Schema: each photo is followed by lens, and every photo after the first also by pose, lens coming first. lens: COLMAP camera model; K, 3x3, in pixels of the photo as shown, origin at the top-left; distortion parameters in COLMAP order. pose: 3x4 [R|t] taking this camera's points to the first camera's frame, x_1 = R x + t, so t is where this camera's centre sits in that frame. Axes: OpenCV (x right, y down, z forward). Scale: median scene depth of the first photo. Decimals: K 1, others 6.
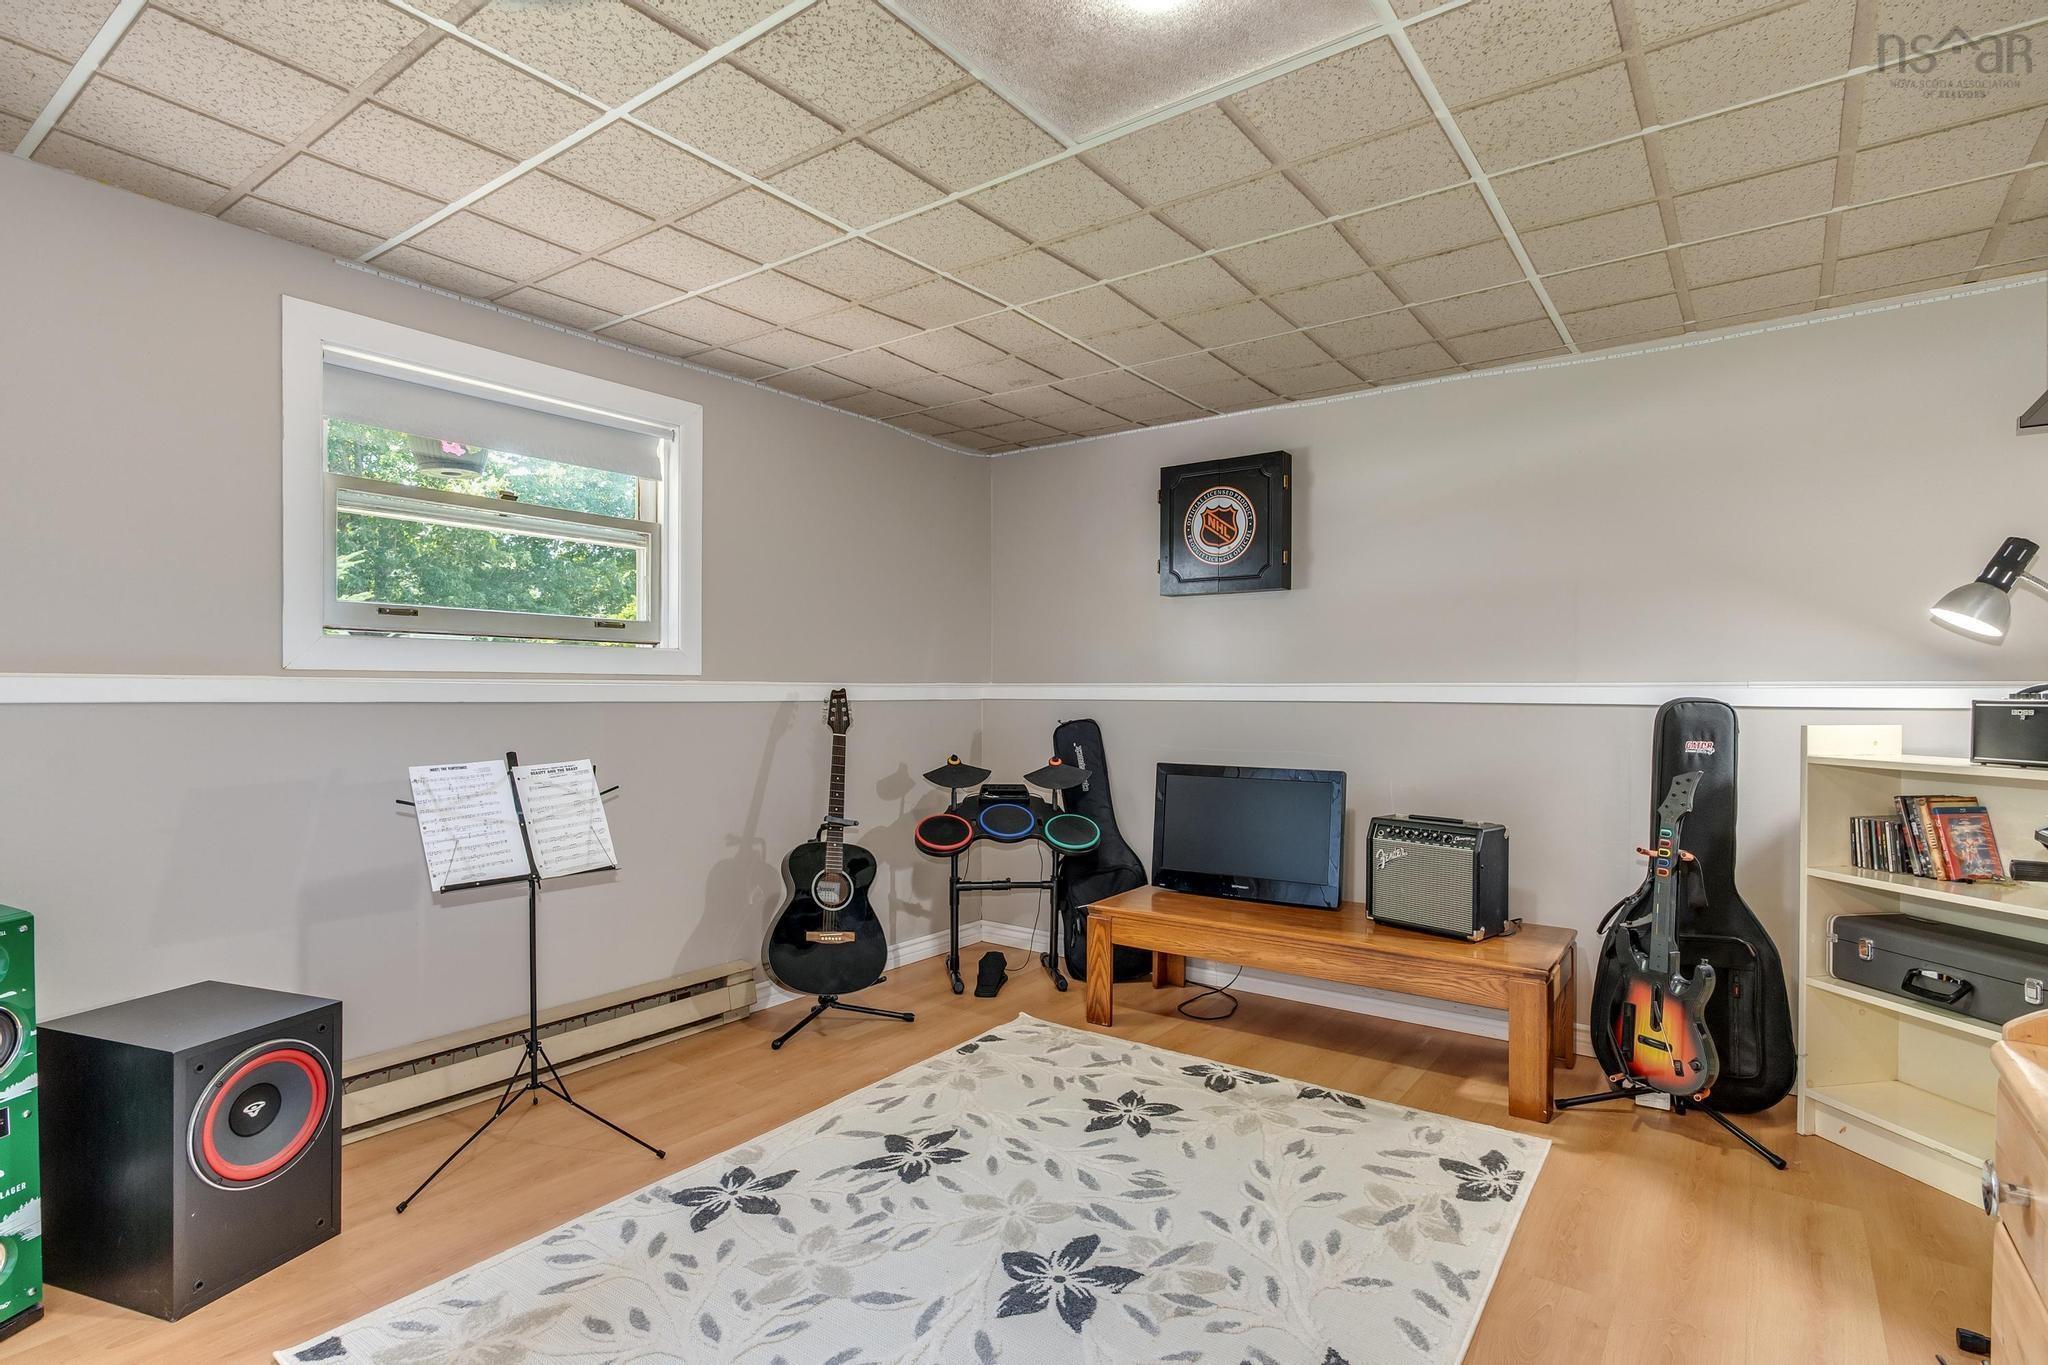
lens RADIAL K [[1020.6, 0, 1025.1], [0, 1020.6, 694.8], [0, 0, 1]] dist [-0.001532, -0.000329]
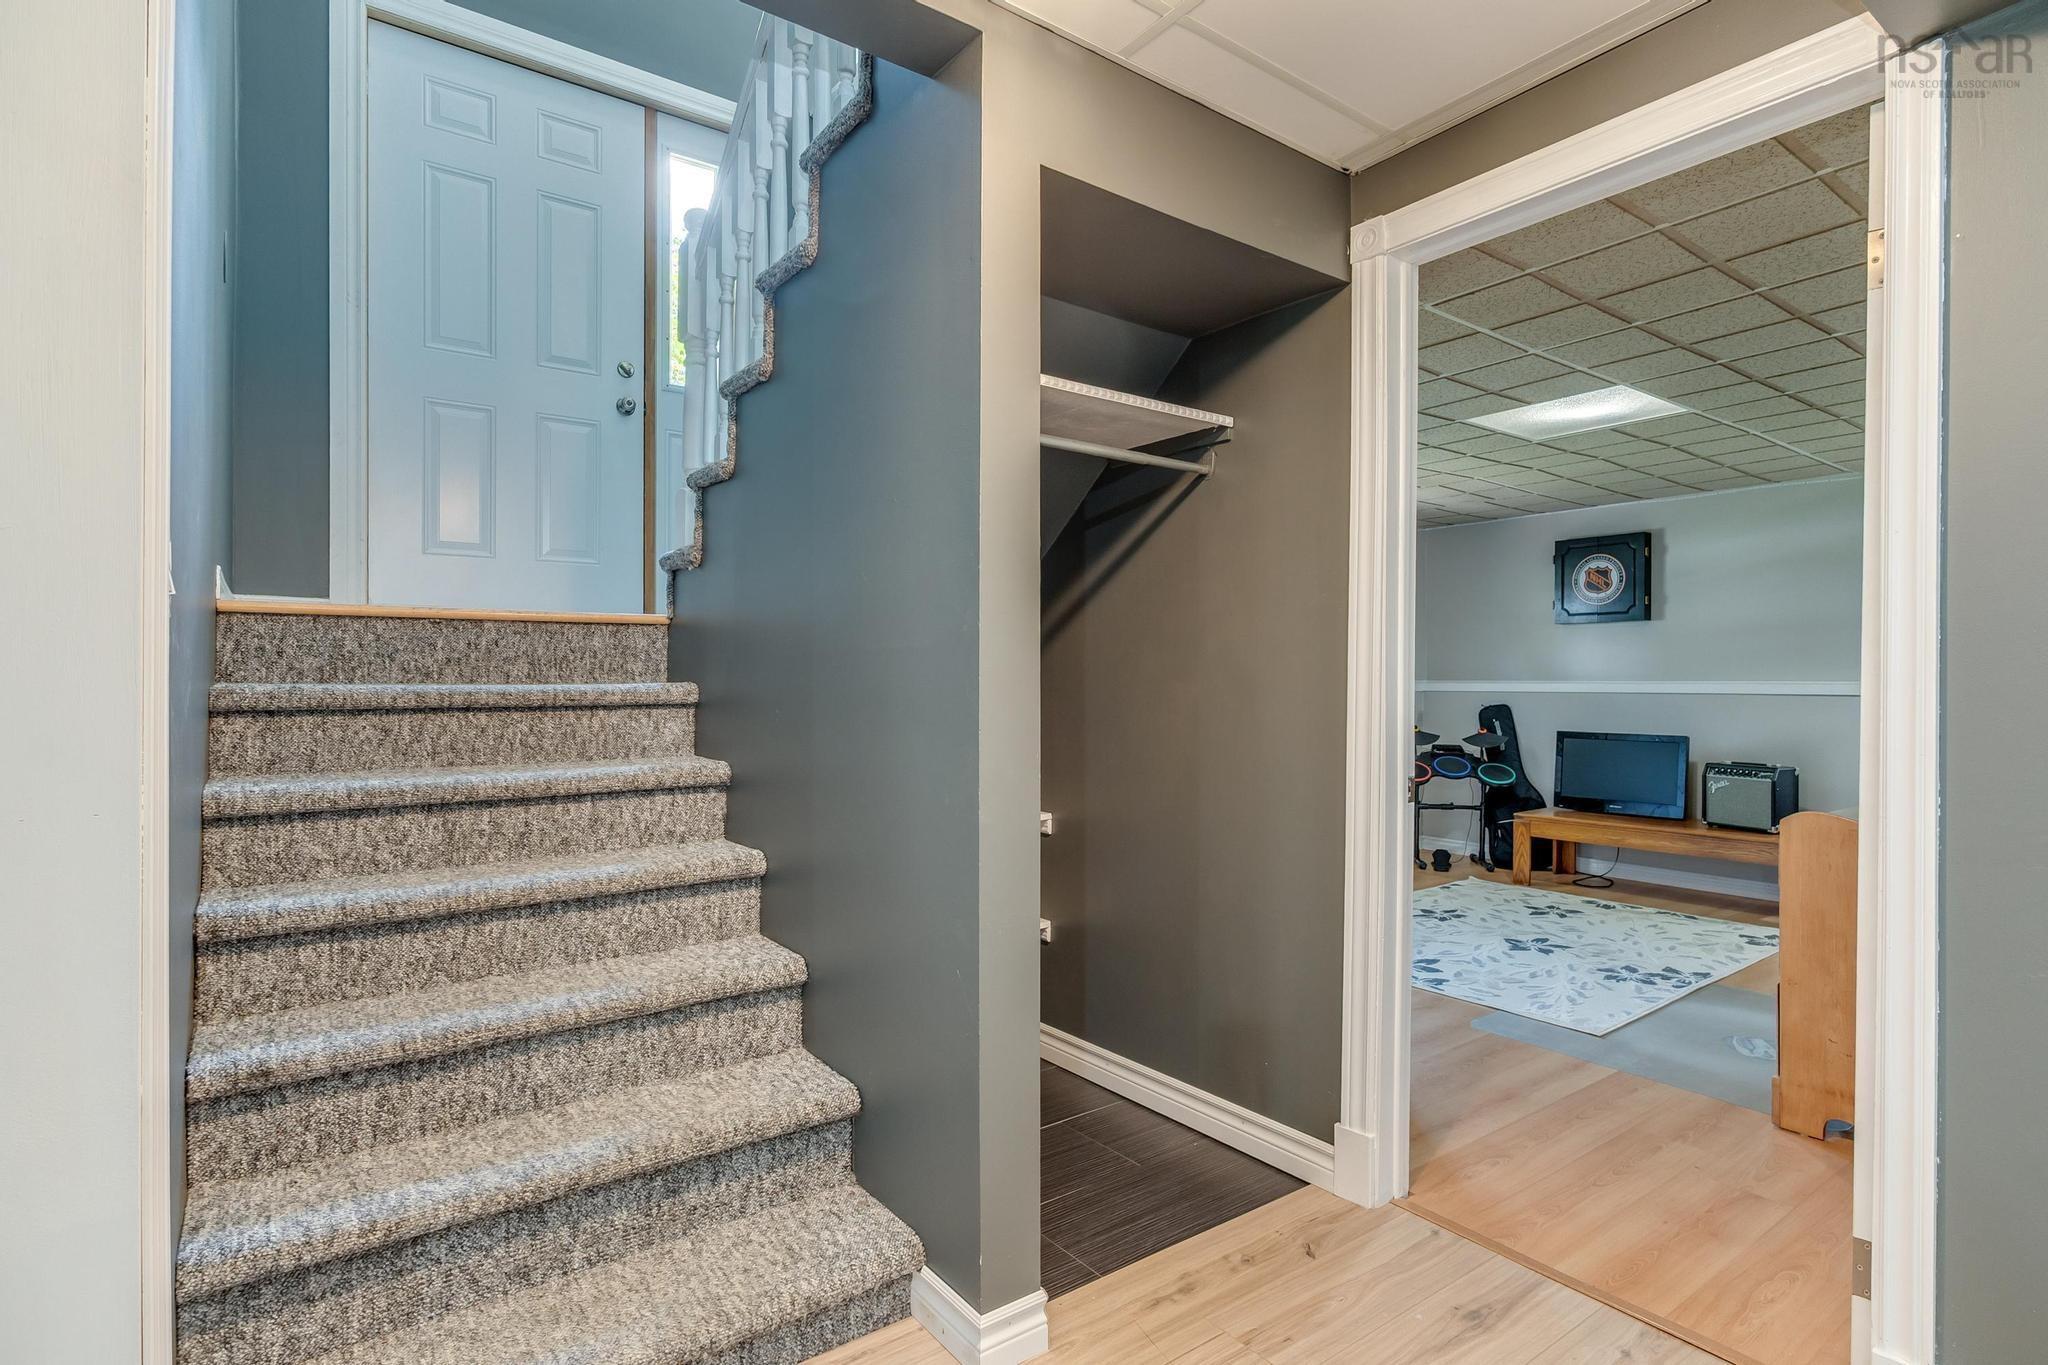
lens RADIAL K [[1043.8, 0, 1010.7], [0, 1043.8, 680.4], [0, 0, 1]] dist [0.002502, 0.000450]
pose [[0.955060, -0.002475, -0.296402, -0.194841], [0.001619, 0.999994, -0.003134, -0.008837], [0.296408, 0.002513, 0.955058, -0.790109]]
